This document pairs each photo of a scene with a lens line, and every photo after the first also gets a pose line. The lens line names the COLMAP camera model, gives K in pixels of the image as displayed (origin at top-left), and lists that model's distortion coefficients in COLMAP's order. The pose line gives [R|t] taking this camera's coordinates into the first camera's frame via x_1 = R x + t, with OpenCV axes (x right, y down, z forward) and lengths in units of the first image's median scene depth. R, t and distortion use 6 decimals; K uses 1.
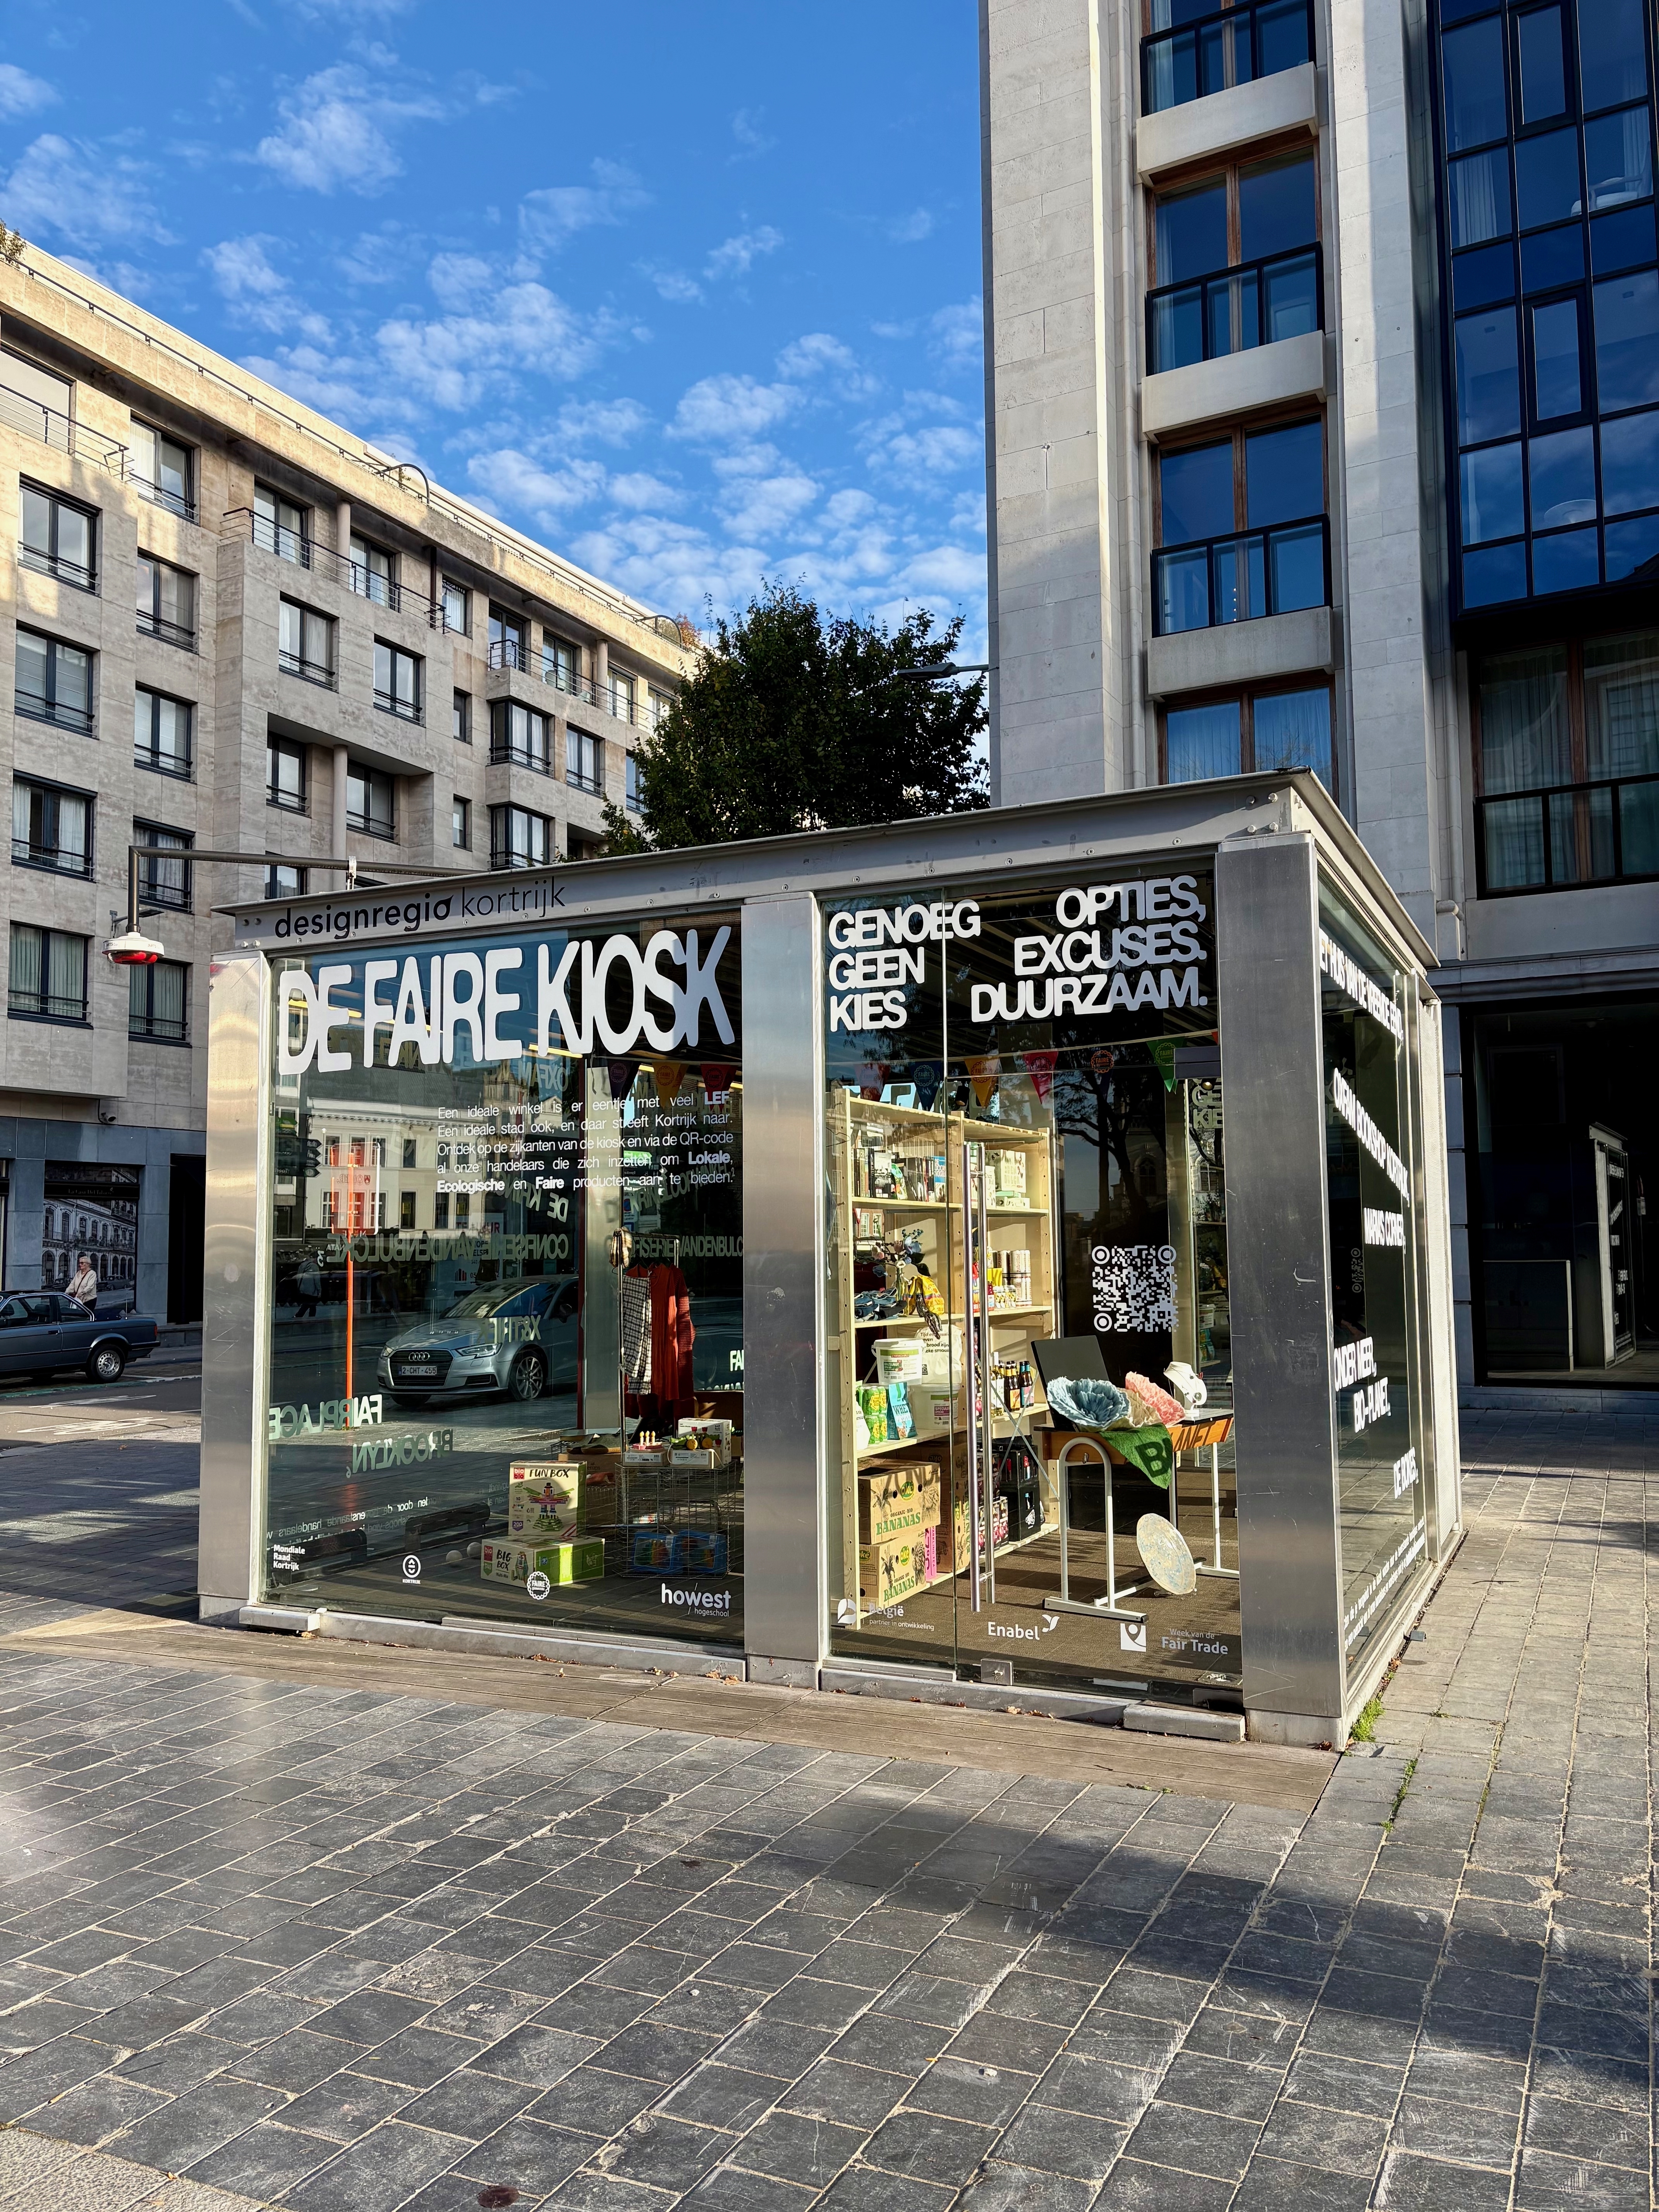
lens RADIAL K [[1618.4, 0, 817.5], [0, 1618.4, 1110.4], [0, 0, 1]] dist [0.034691, -0.010674]
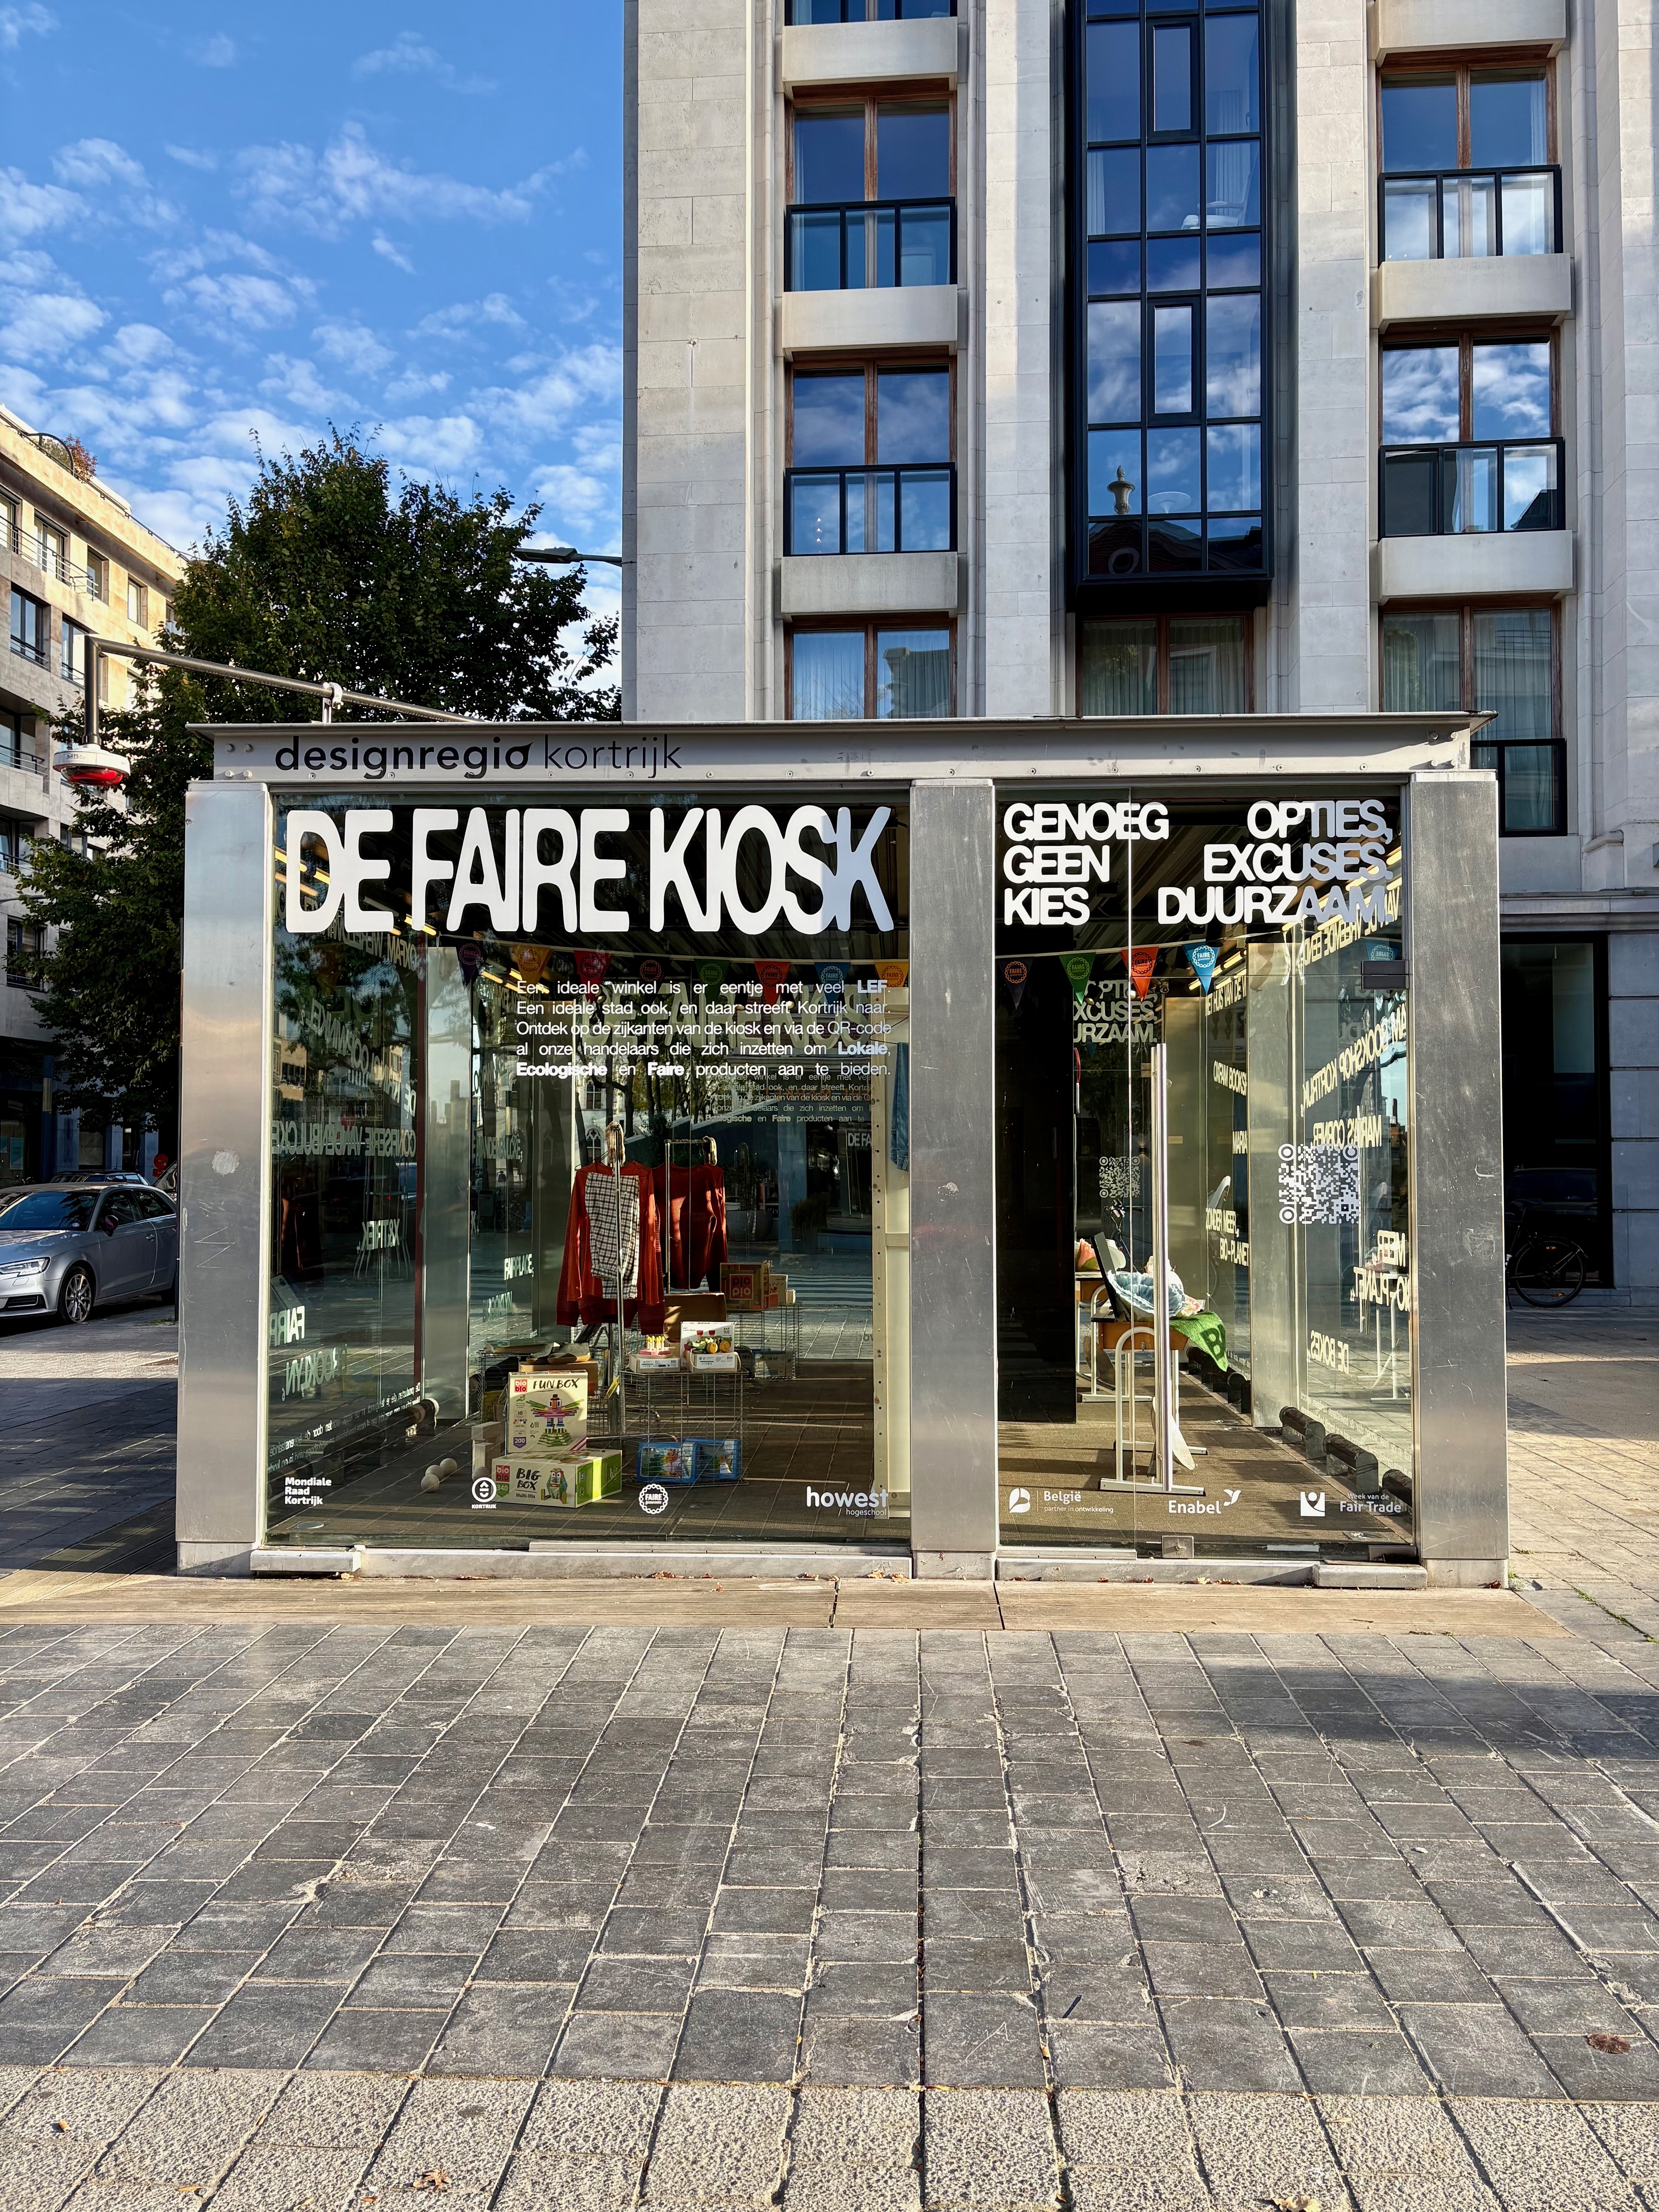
lens RADIAL K [[1618.4, 0, 817.5], [0, 1618.4, 1110.4], [0, 0, 1]] dist [0.034691, -0.010674]
pose [[0.925552, 0.022760, 0.377937, -0.473517], [-0.042150, 0.998181, 0.043113, 0.027077], [-0.376268, -0.055833, 0.924827, 0.125075]]
